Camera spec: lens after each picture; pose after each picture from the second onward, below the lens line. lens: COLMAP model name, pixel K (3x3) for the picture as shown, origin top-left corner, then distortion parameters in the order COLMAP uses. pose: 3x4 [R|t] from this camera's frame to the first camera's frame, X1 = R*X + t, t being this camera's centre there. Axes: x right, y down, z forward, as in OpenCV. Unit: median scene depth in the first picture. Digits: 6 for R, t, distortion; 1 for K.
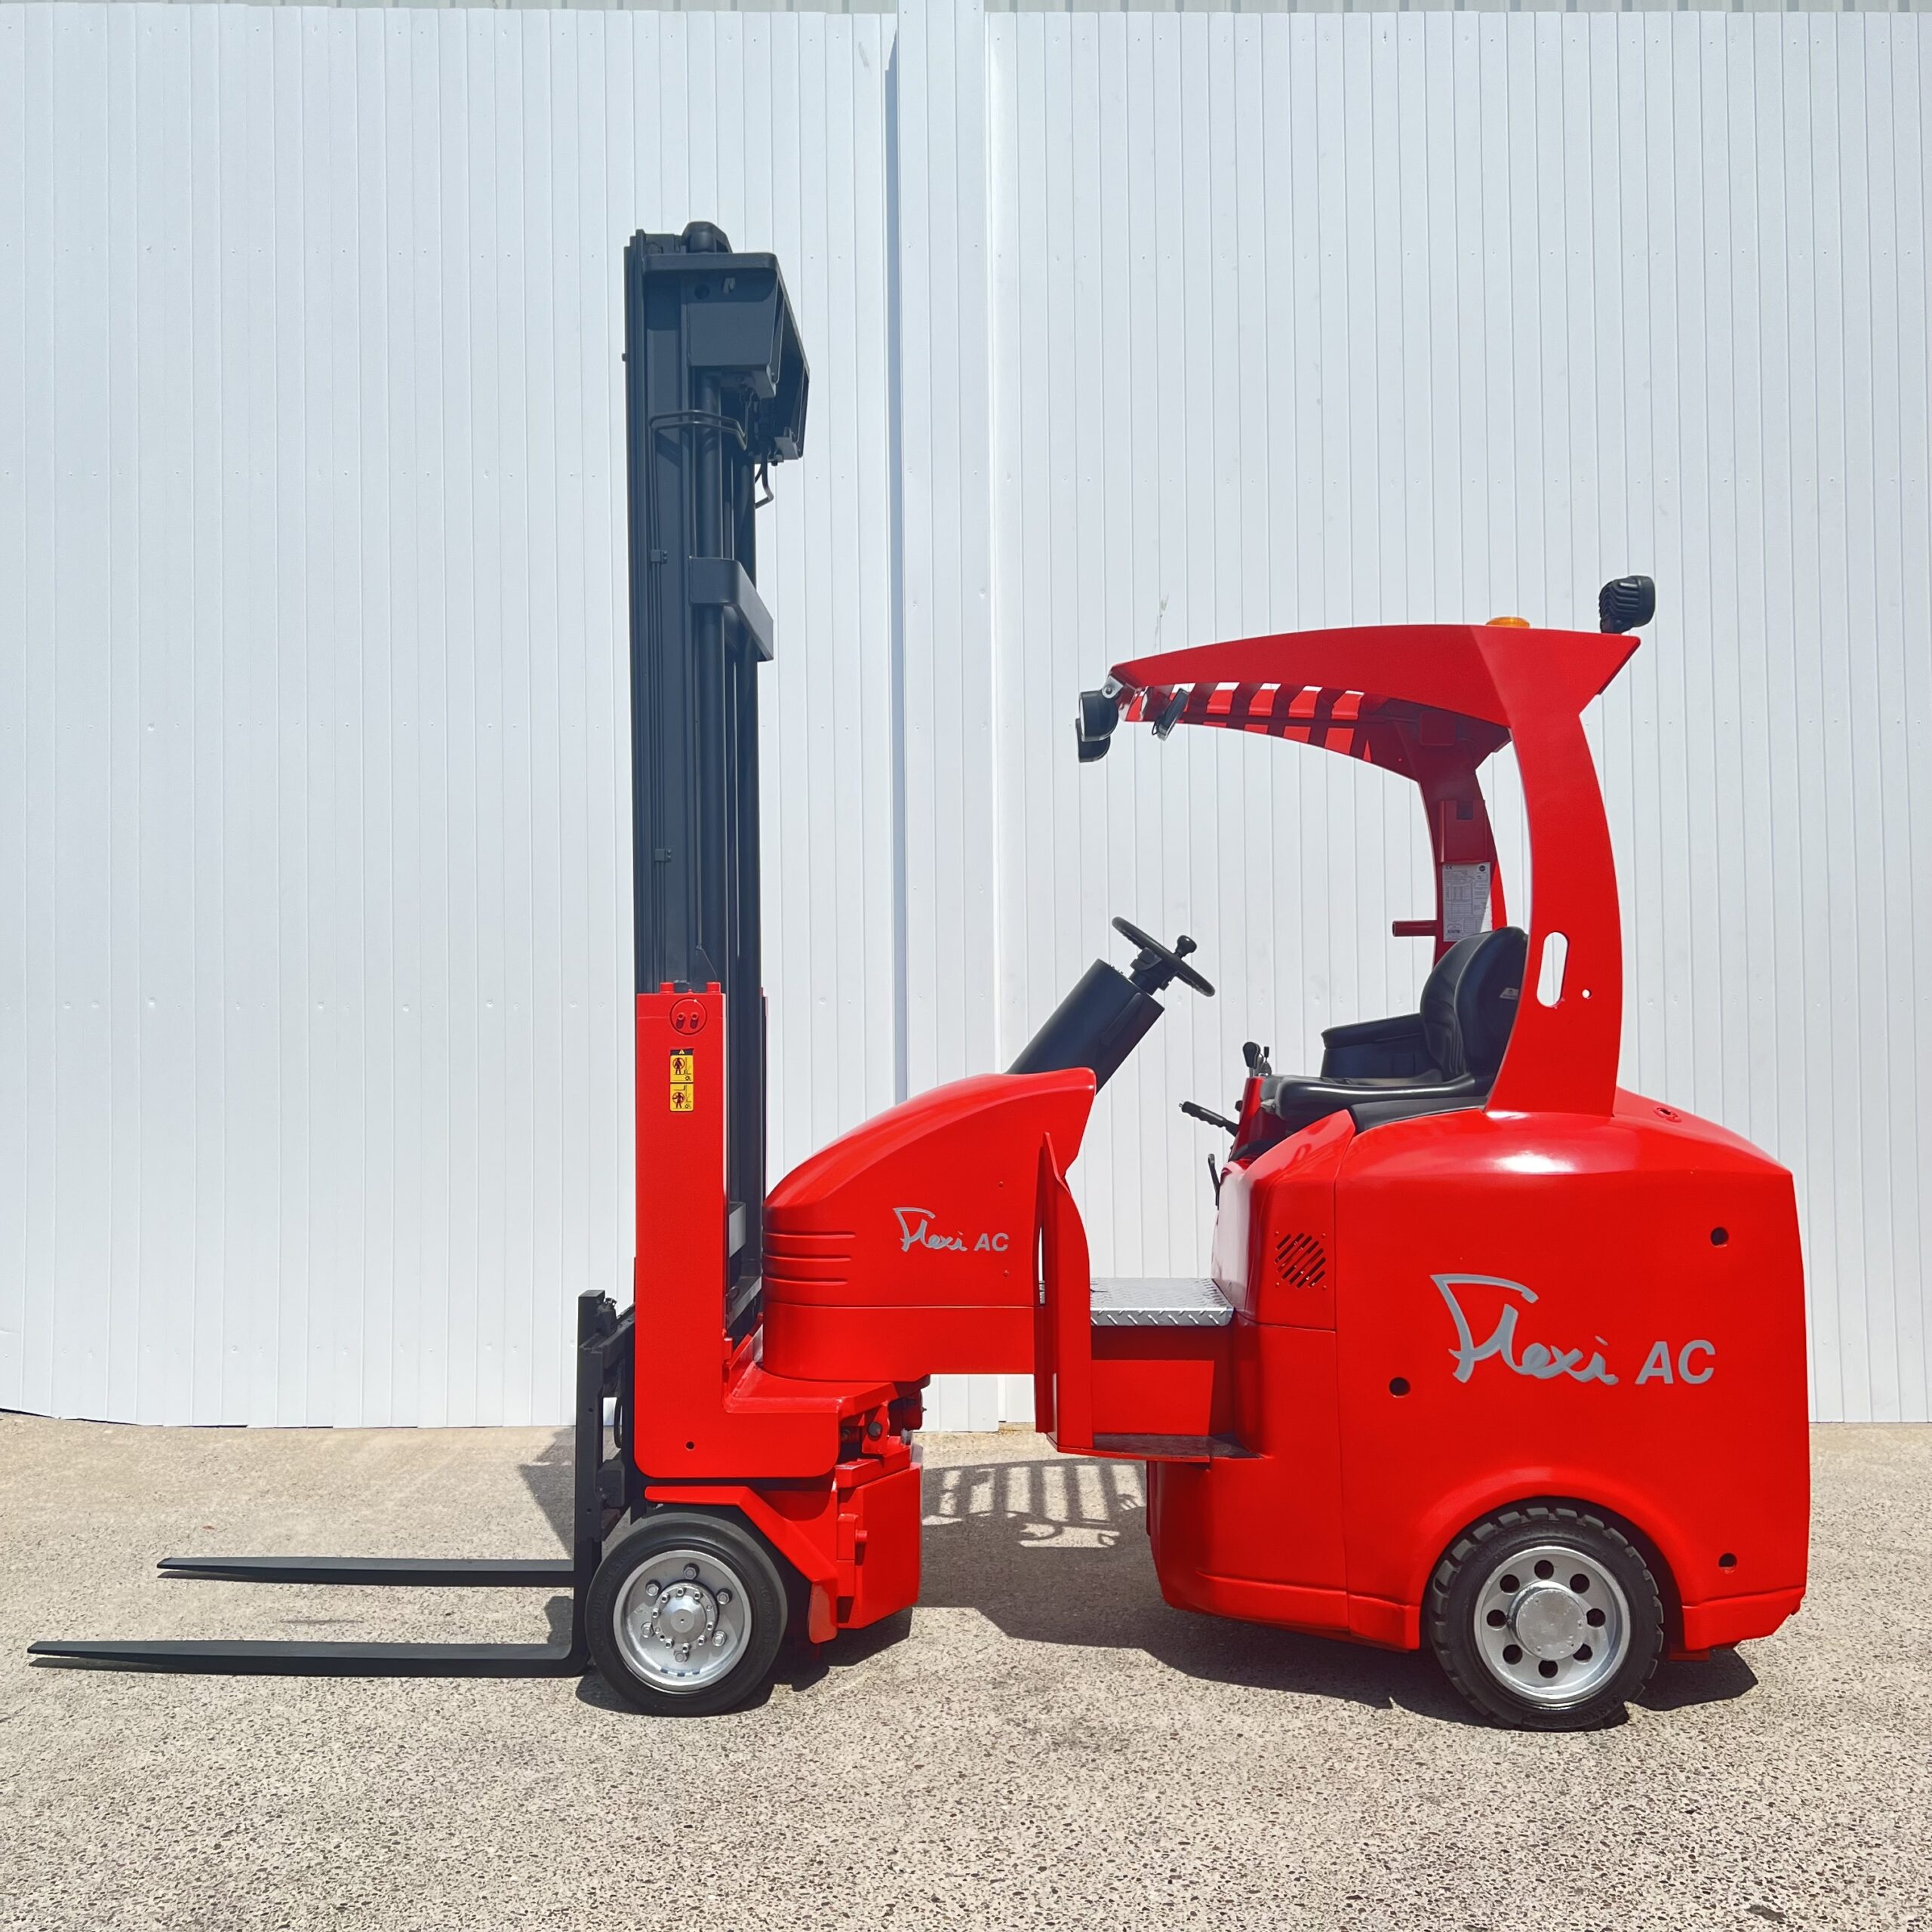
lens RADIAL K [[1896.3, 0, 960.0], [0, 1896.3, 956.4], [0, 0, 1]] dist [0.057088, -0.062338]
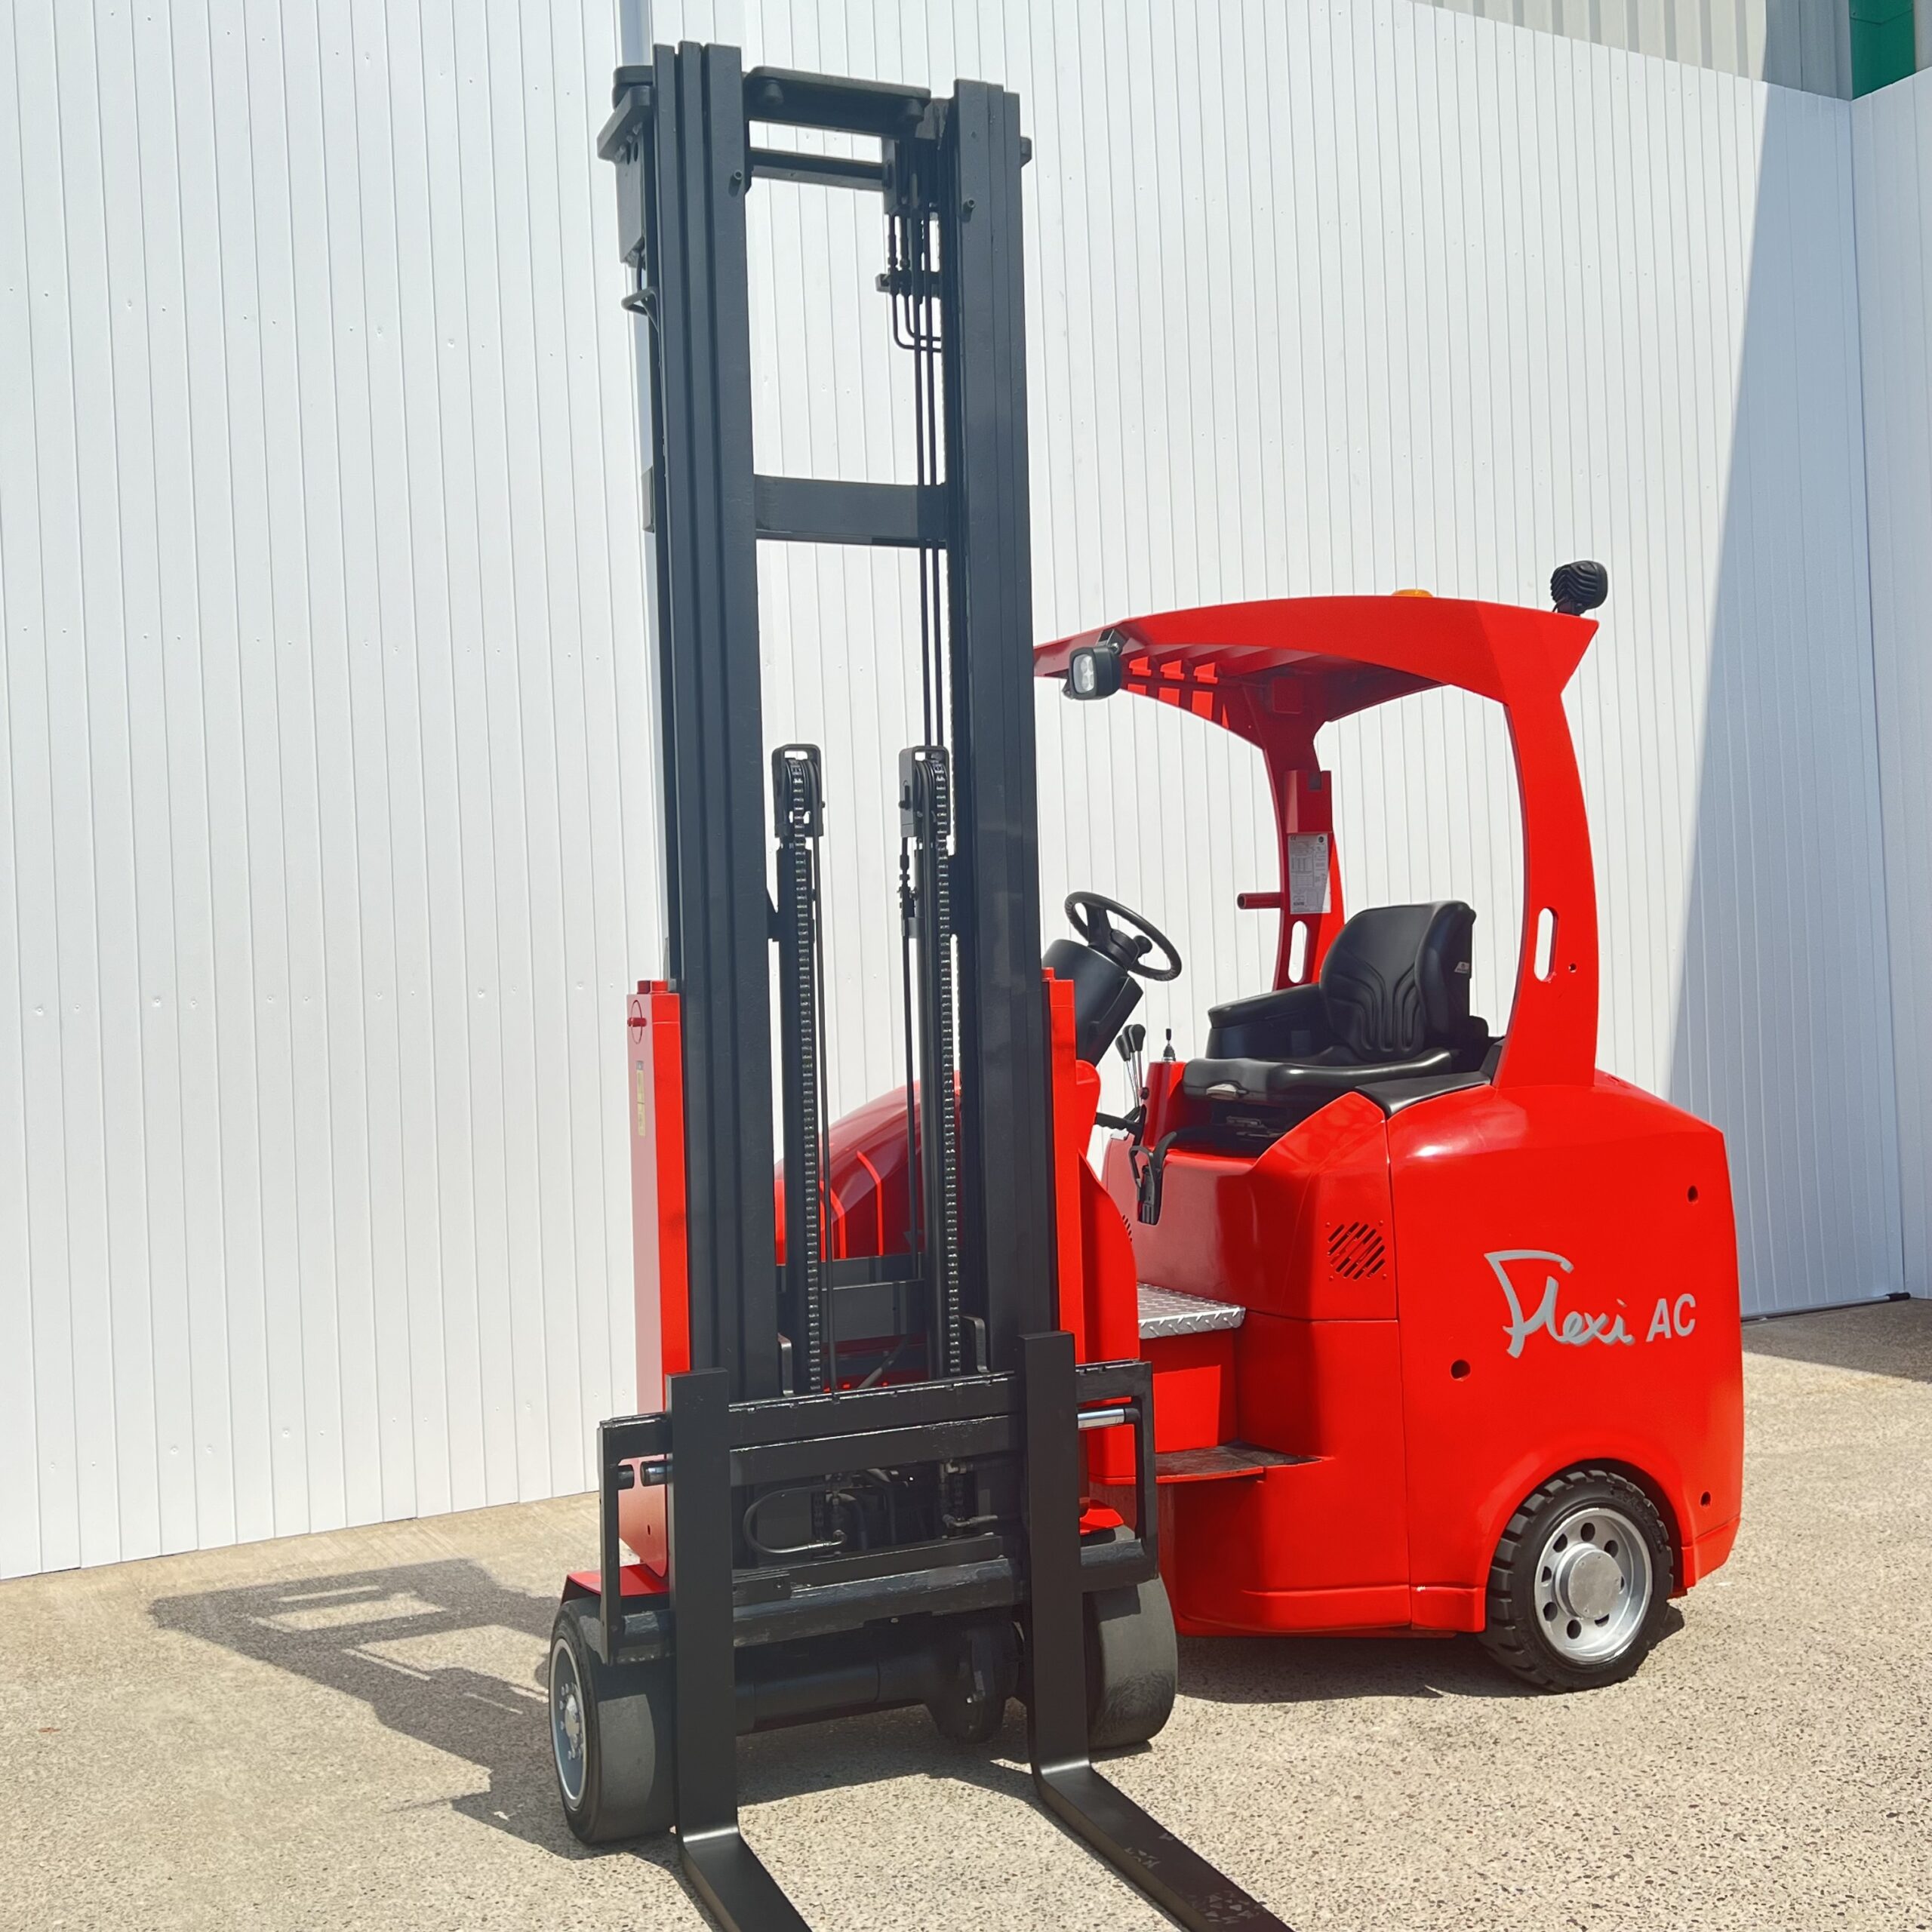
lens RADIAL K [[2153.5, 0, 967.2], [0, 2153.5, 935.8], [0, 0, 1]] dist [0.107288, -0.179077]
pose [[0.884524, -0.016400, 0.466205, -0.507776], [0.010958, 0.999837, 0.014383, -0.017936], [-0.466365, -0.007613, 0.884560, 0.121375]]
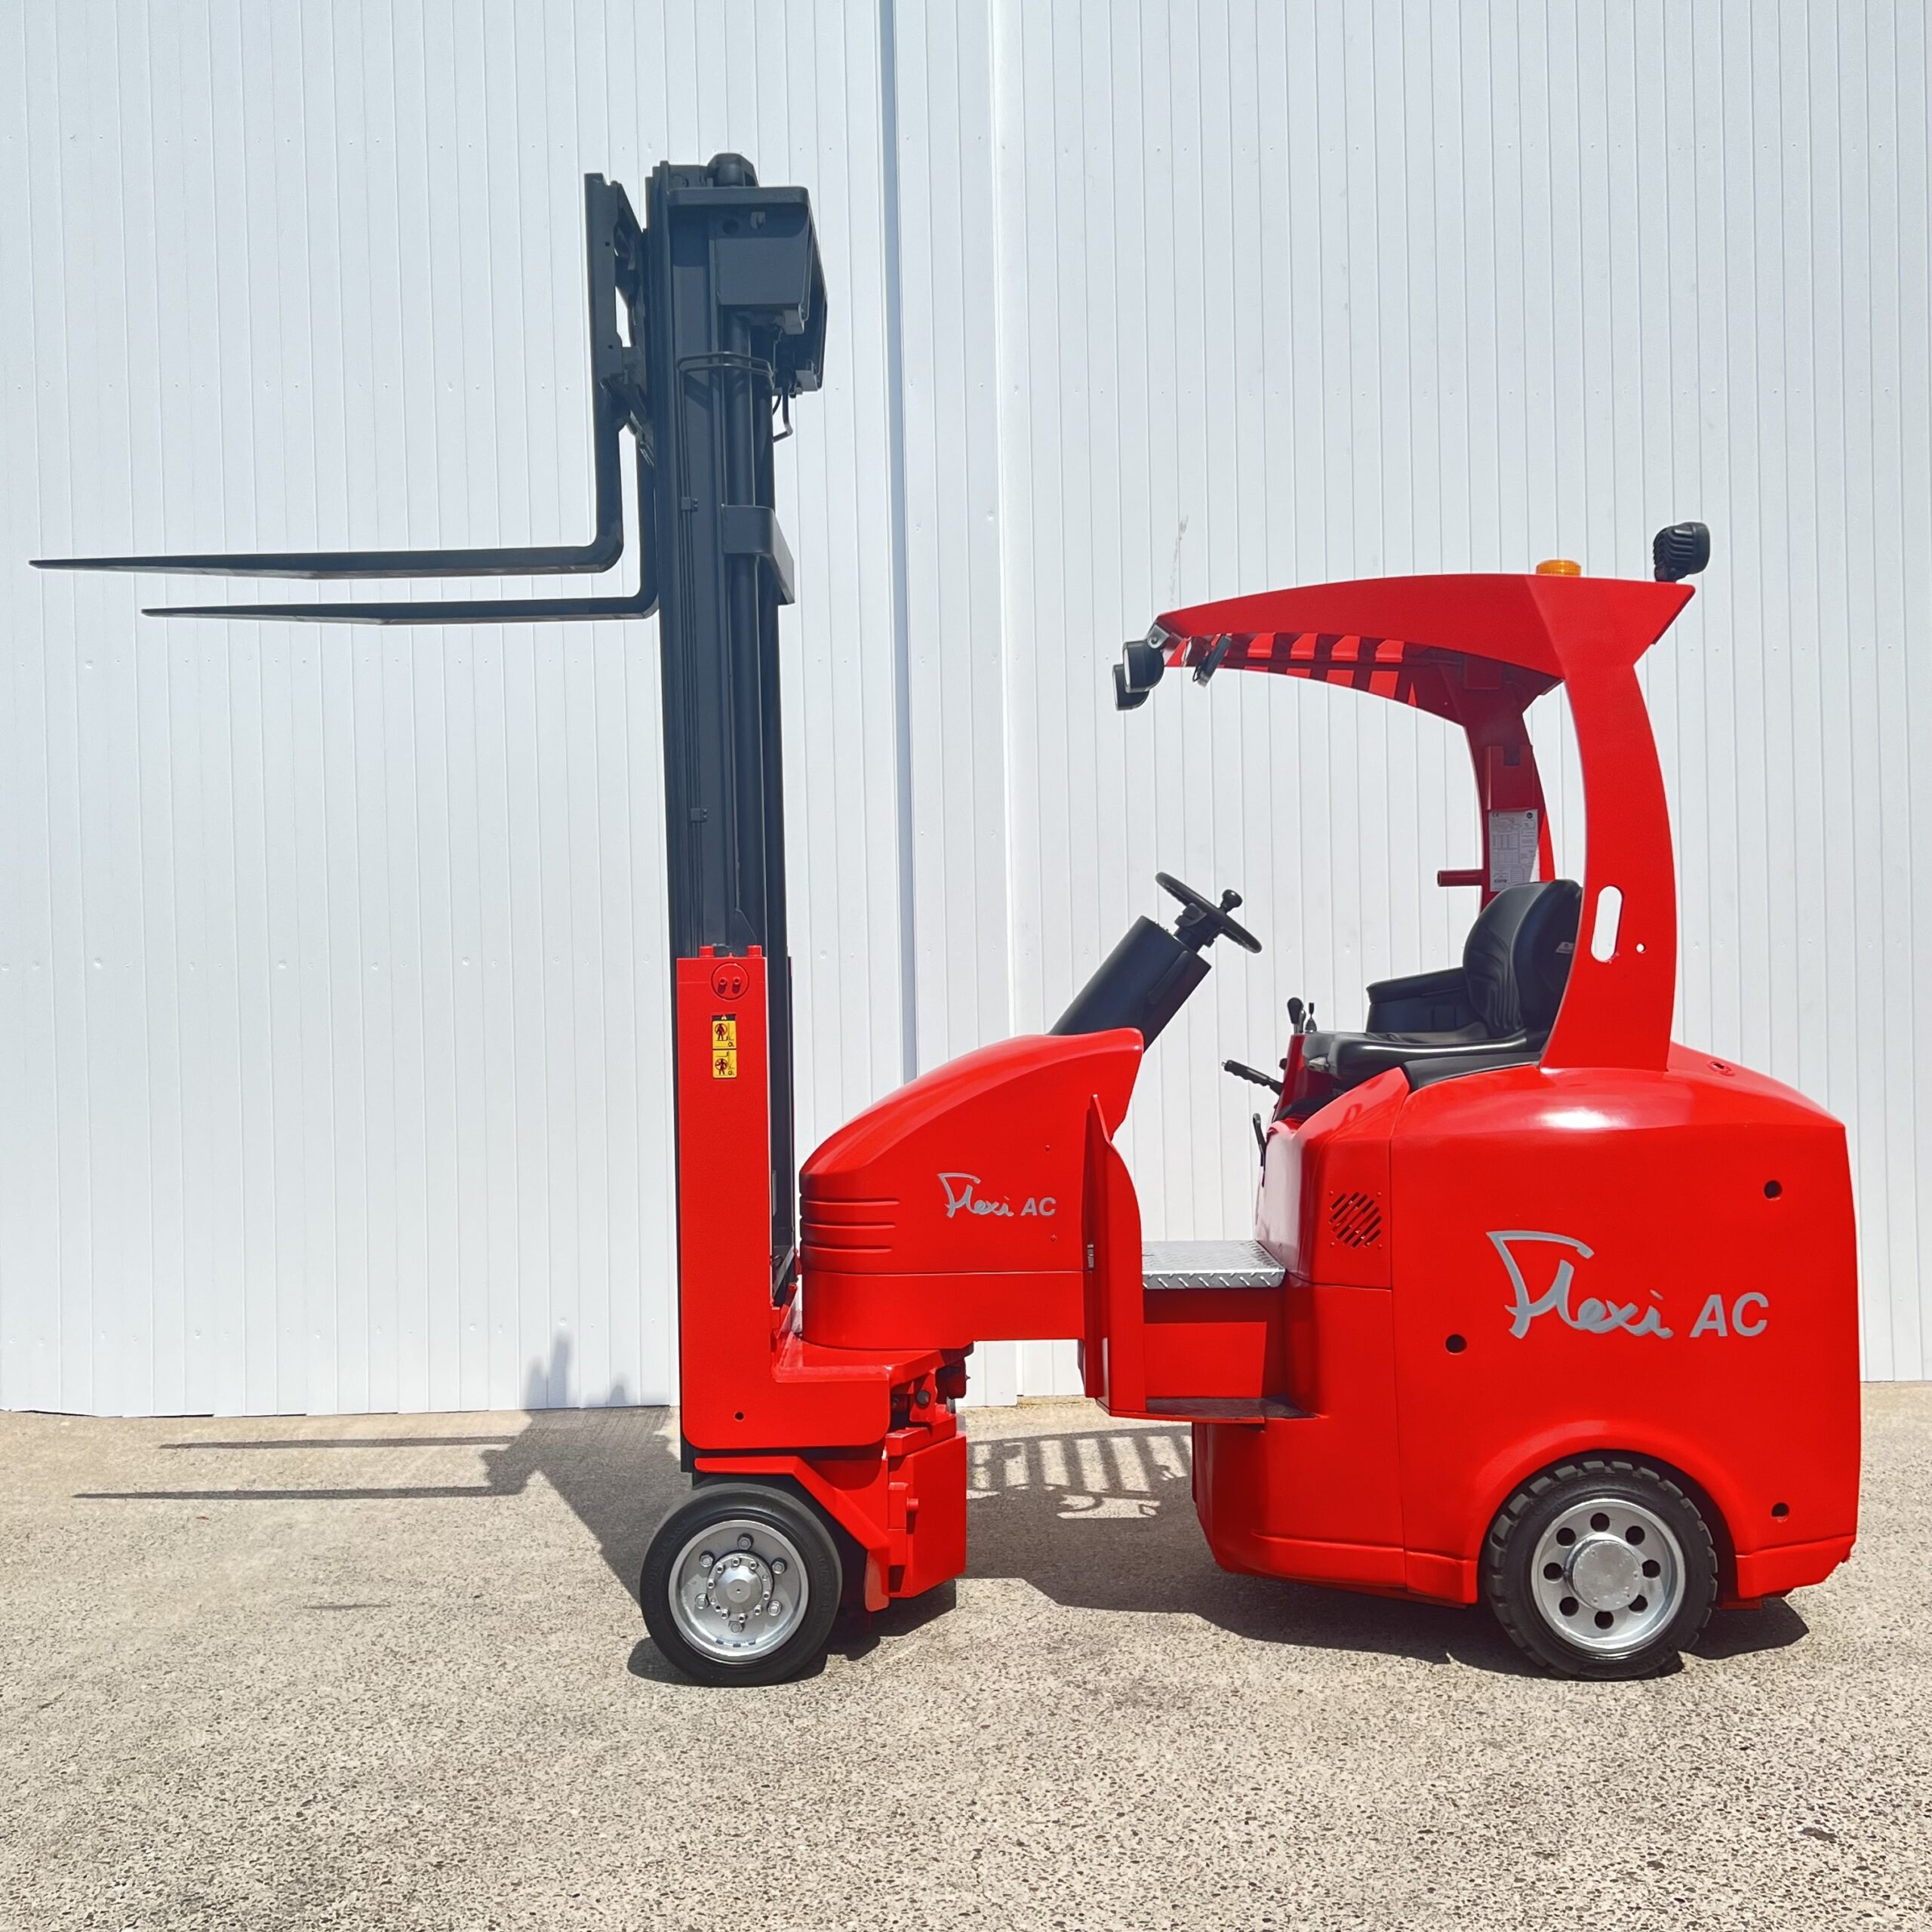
lens RADIAL K [[2146.9, 0, 982.5], [0, 2146.9, 961.8], [0, 0, 1]] dist [0.094673, -0.172369]
pose [[0.999335, -0.011286, 0.034670, -0.053381], [0.010063, 0.999328, 0.035246, -0.016507], [-0.035044, -0.034874, 0.998777, -0.113079]]
